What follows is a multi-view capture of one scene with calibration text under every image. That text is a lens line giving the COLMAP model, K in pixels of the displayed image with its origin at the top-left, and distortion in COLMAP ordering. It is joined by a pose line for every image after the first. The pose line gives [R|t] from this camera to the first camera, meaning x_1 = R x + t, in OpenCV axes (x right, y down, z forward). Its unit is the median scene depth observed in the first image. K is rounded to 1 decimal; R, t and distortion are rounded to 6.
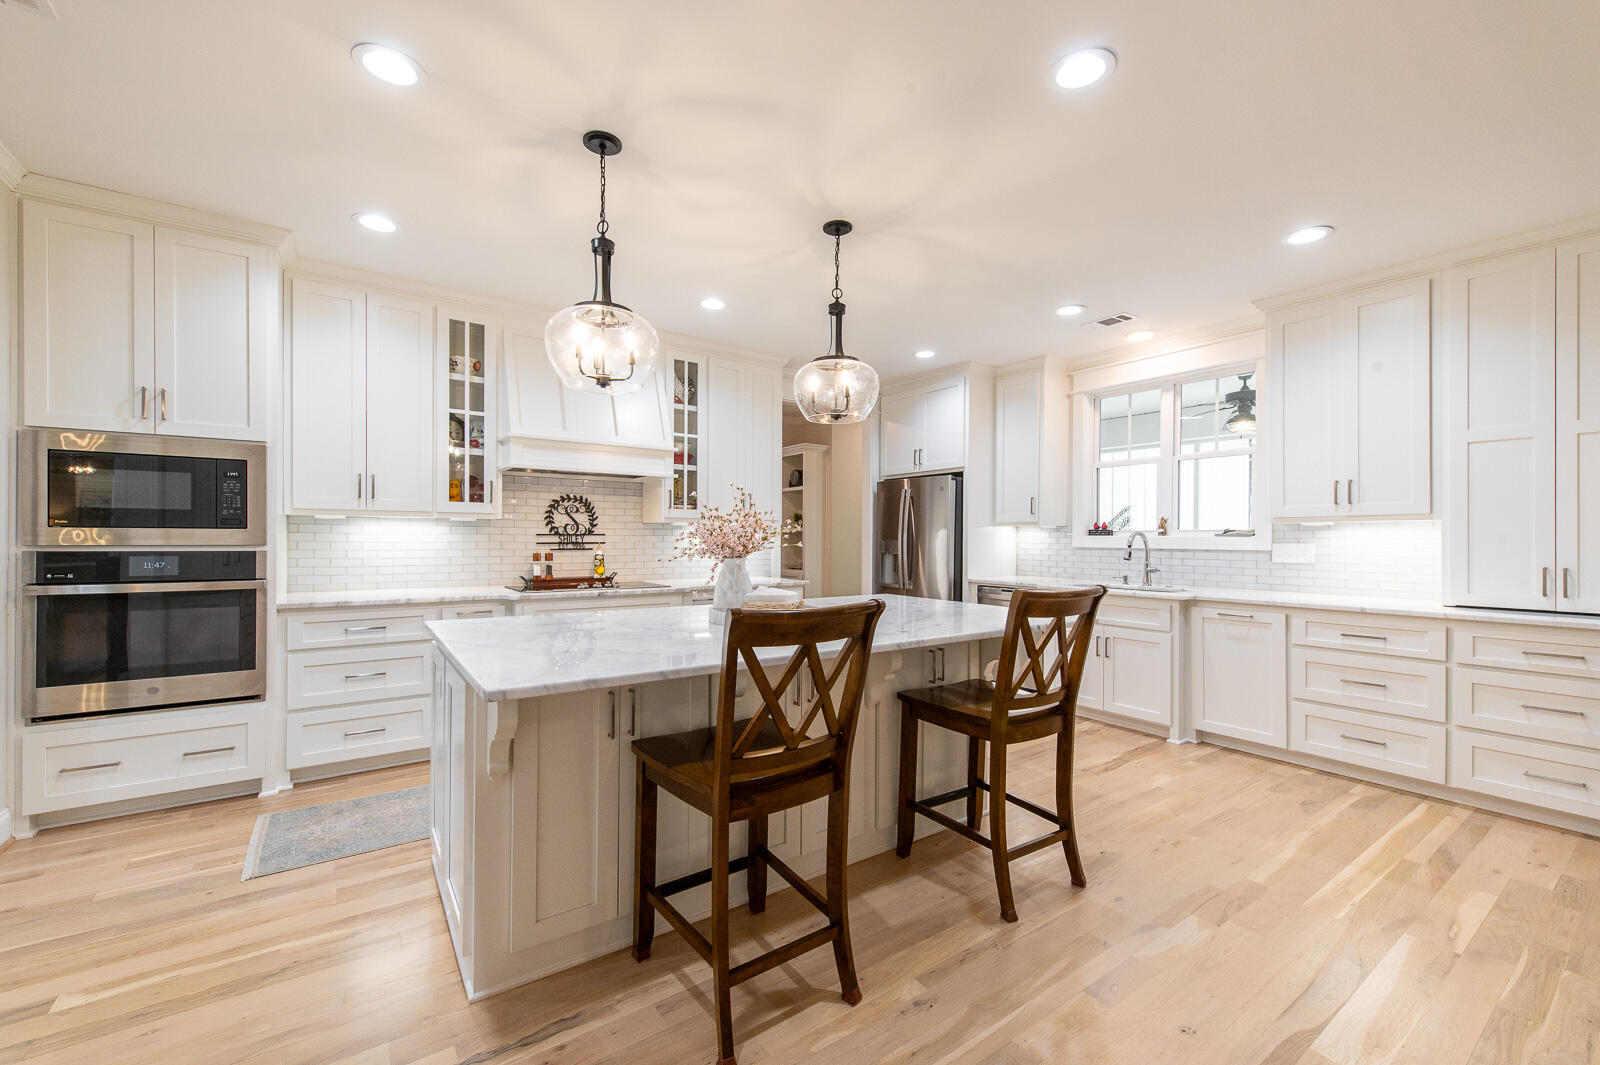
lens RADIAL K [[631.8, 0, 794.3], [0, 631.8, 538.2], [0, 0, 1]] dist [0.007361, -0.000253]
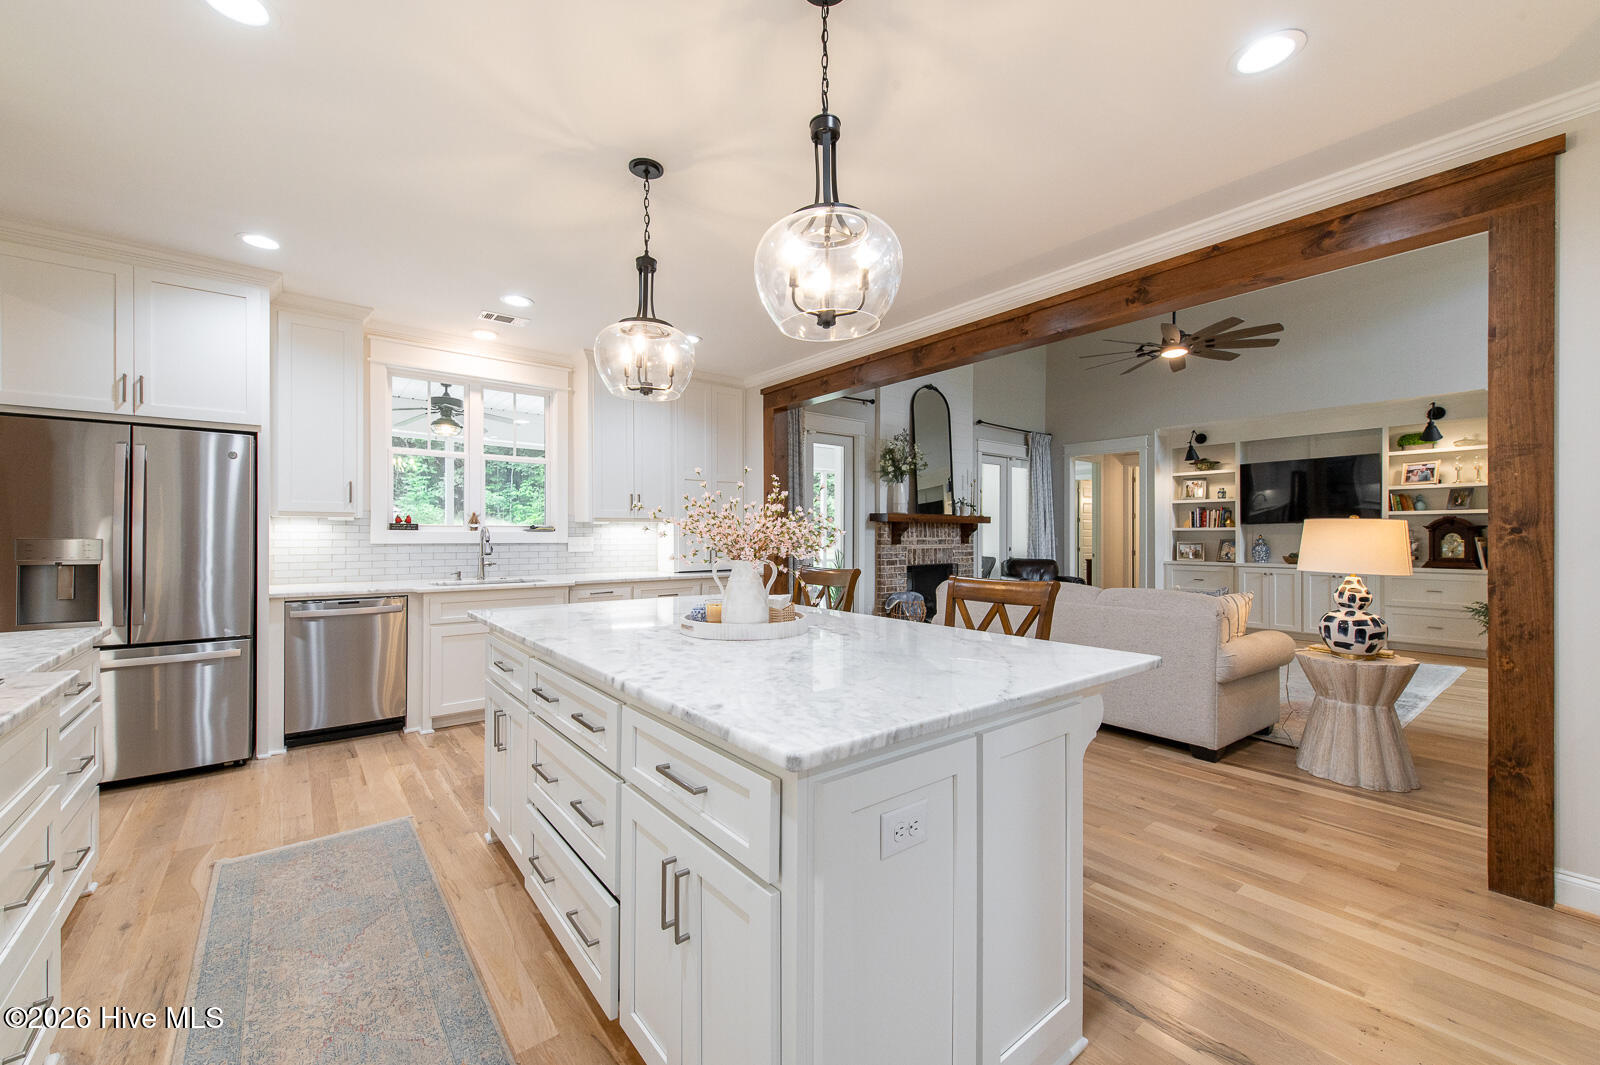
lens RADIAL K [[632.7, 0, 817.0], [0, 632.7, 534.9], [0, 0, 1]] dist [0.014469, -0.004892]
pose [[-0.067018, -0.004870, 0.997740, -0.554598], [-0.002773, 0.999985, 0.004695, -0.004151], [-0.997748, -0.002452, -0.067030, 0.574720]]
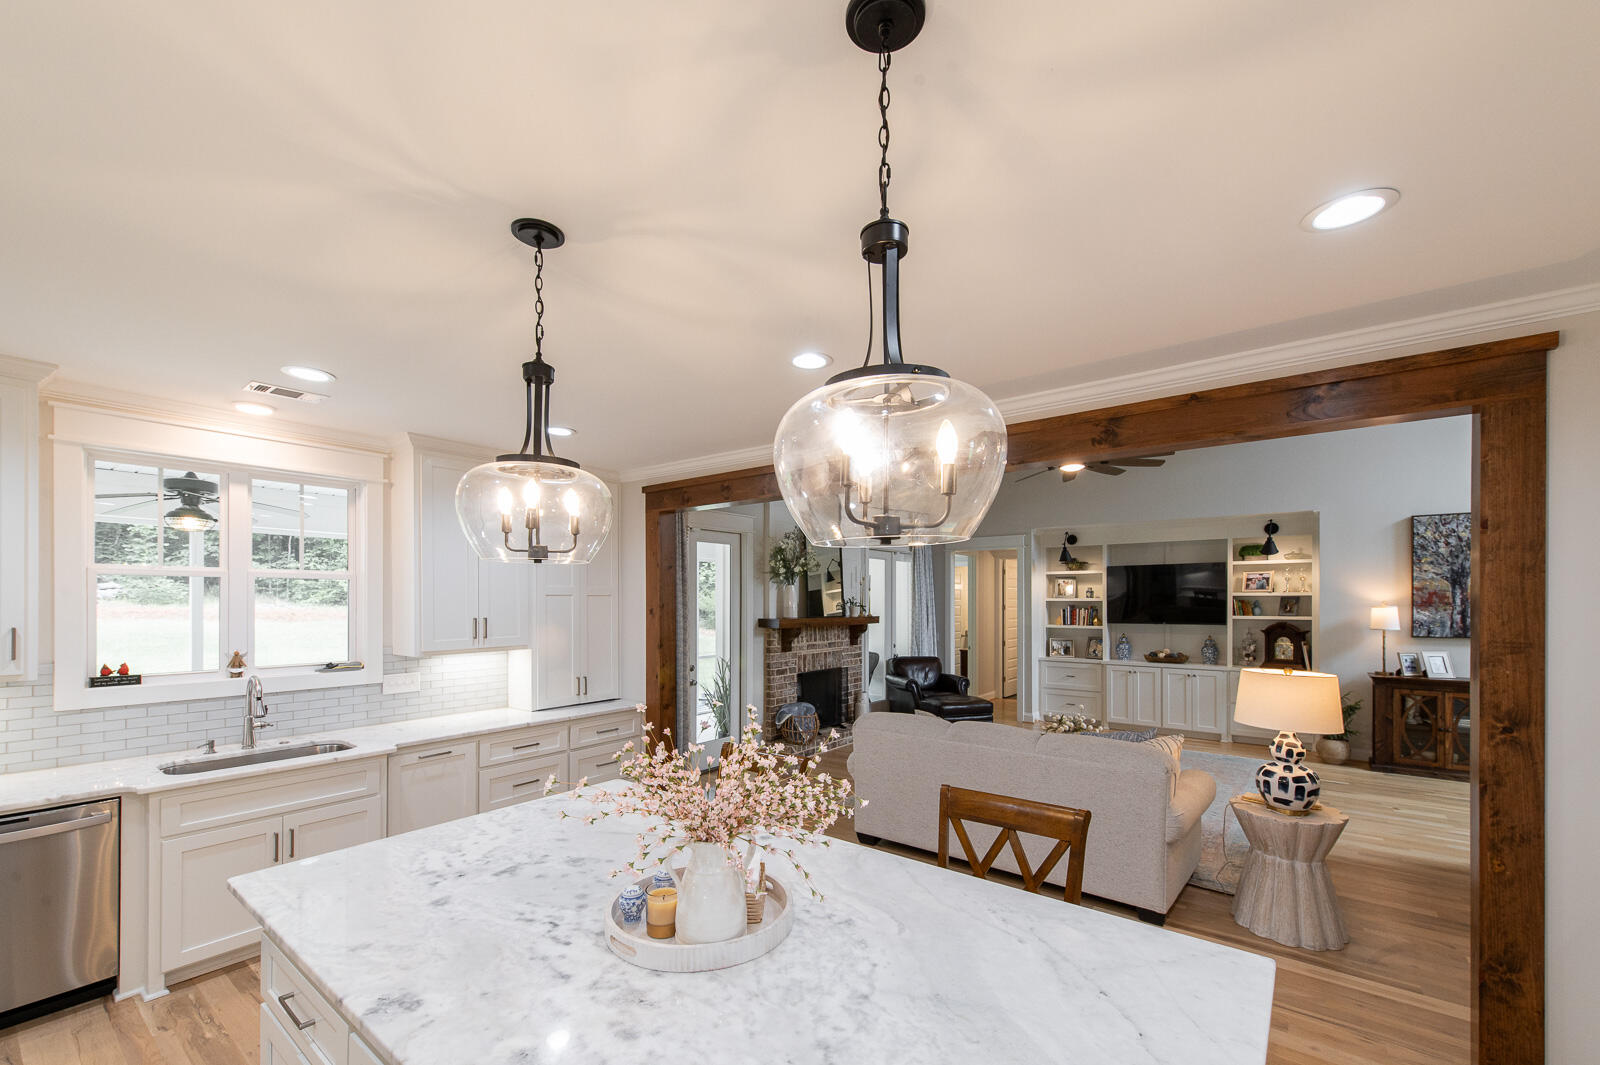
lens RADIAL K [[645.4, 0, 821.5], [0, 645.4, 600.7], [0, 0, 1]] dist [0.015211, -0.004879]
pose [[-0.300959, -0.006184, 0.953617, -0.400524], [-0.003157, 0.999980, 0.005488, -0.111865], [-0.953632, -0.001359, -0.300973, 0.647618]]
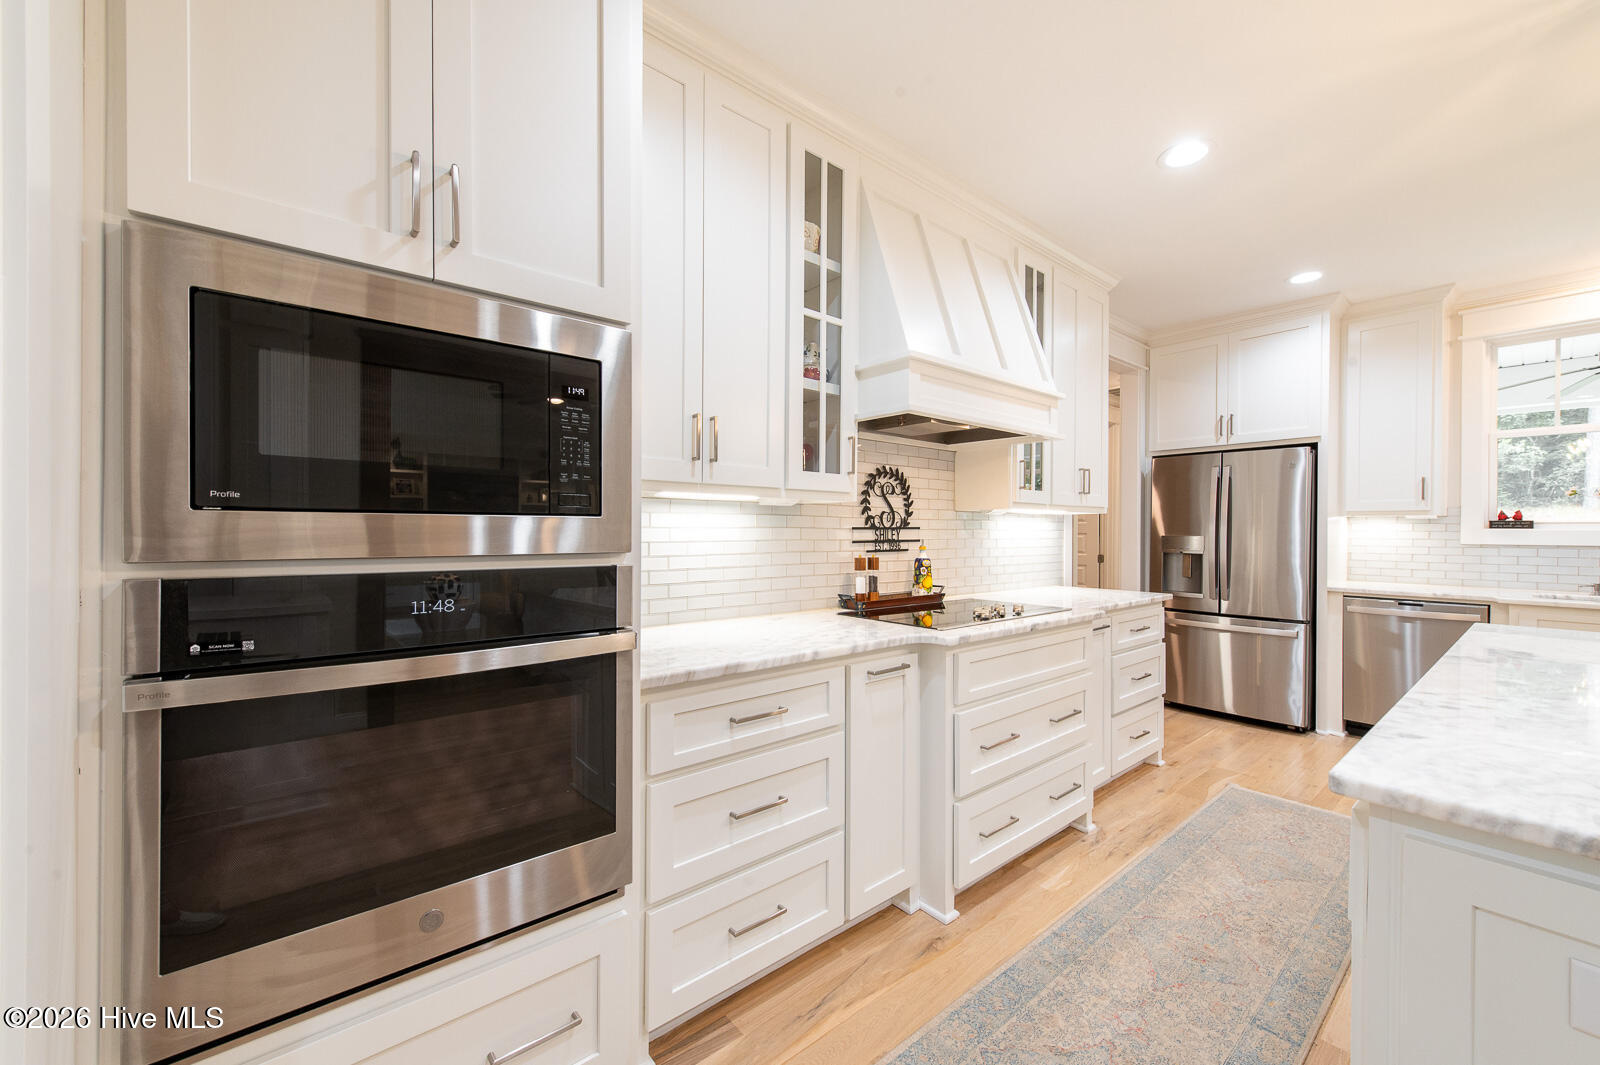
lens RADIAL K [[628.2, 0, 785.7], [0, 628.2, 533.4], [0, 0, 1]] dist [0.011666, -0.000187]
pose [[0.997230, -0.001087, 0.074378, -0.521699], [0.000705, 0.999986, 0.005157, -0.003711], [-0.074382, -0.005091, 0.997217, 0.376070]]
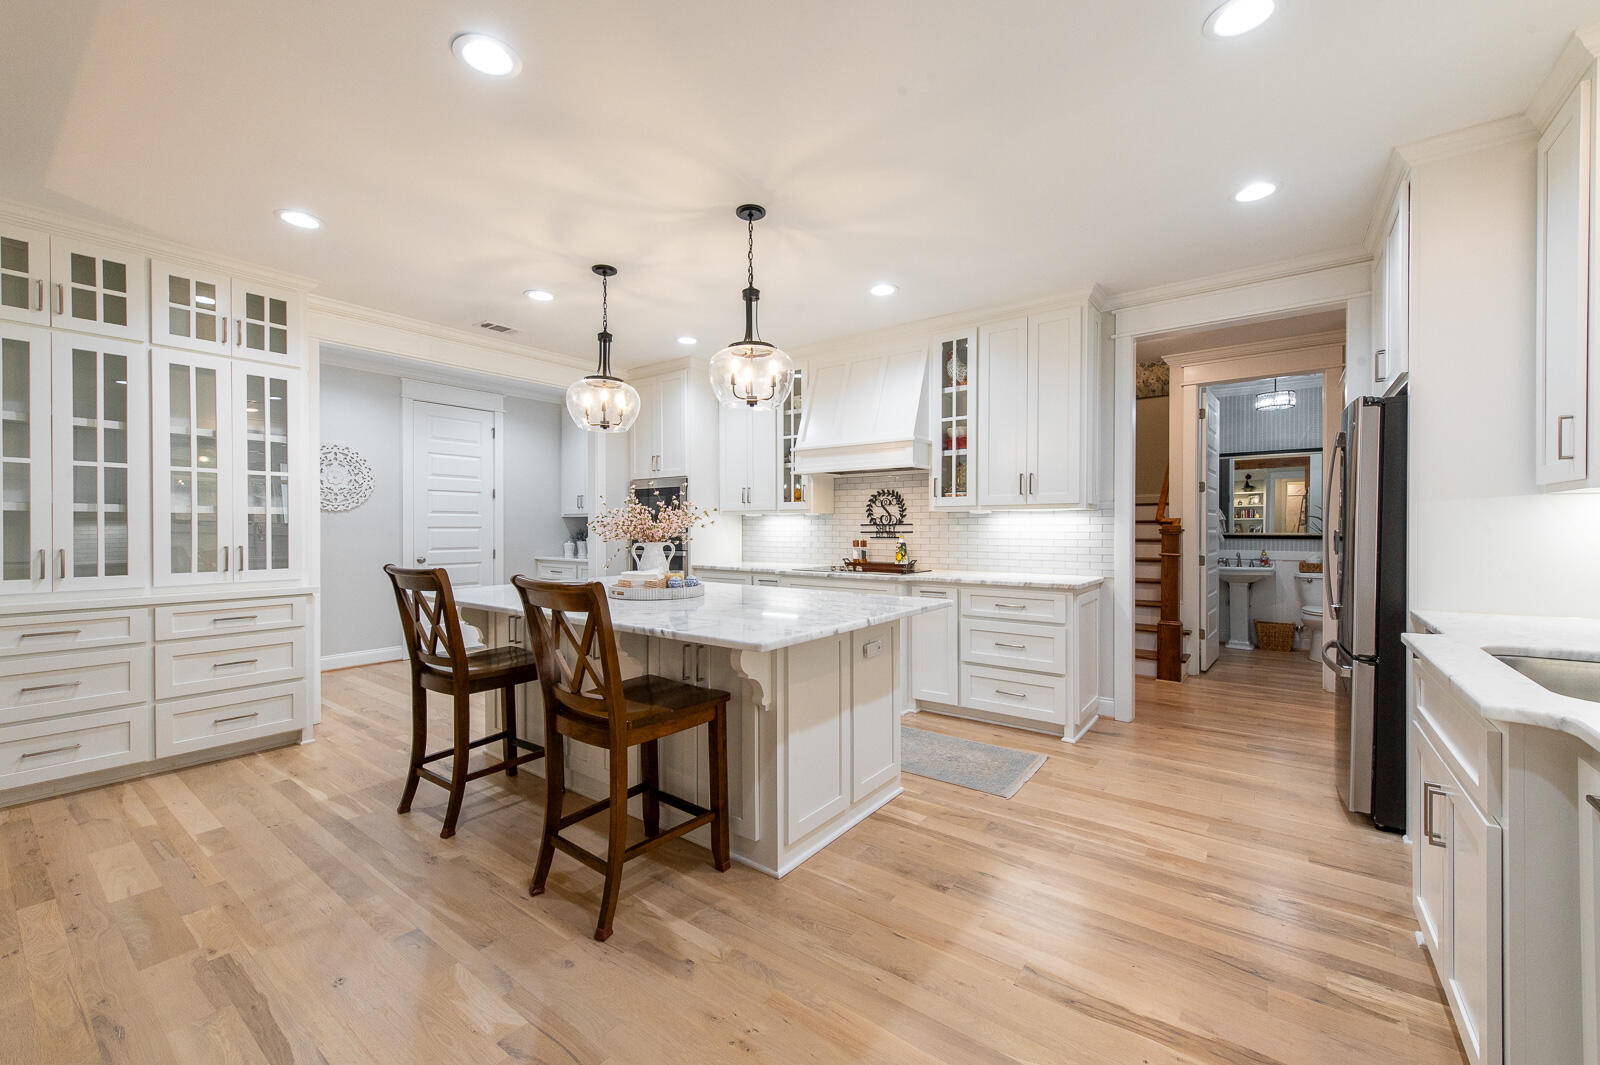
lens RADIAL K [[650.8, 0, 816.7], [0, 650.8, 530.3], [0, 0, 1]] dist [0.063864, -0.000019]
pose [[0.320178, -0.001120, -0.947357, 0.742073], [0.001594, 0.999999, -0.000643, 0.005177], [0.947356, -0.001304, 0.320180, 0.524175]]
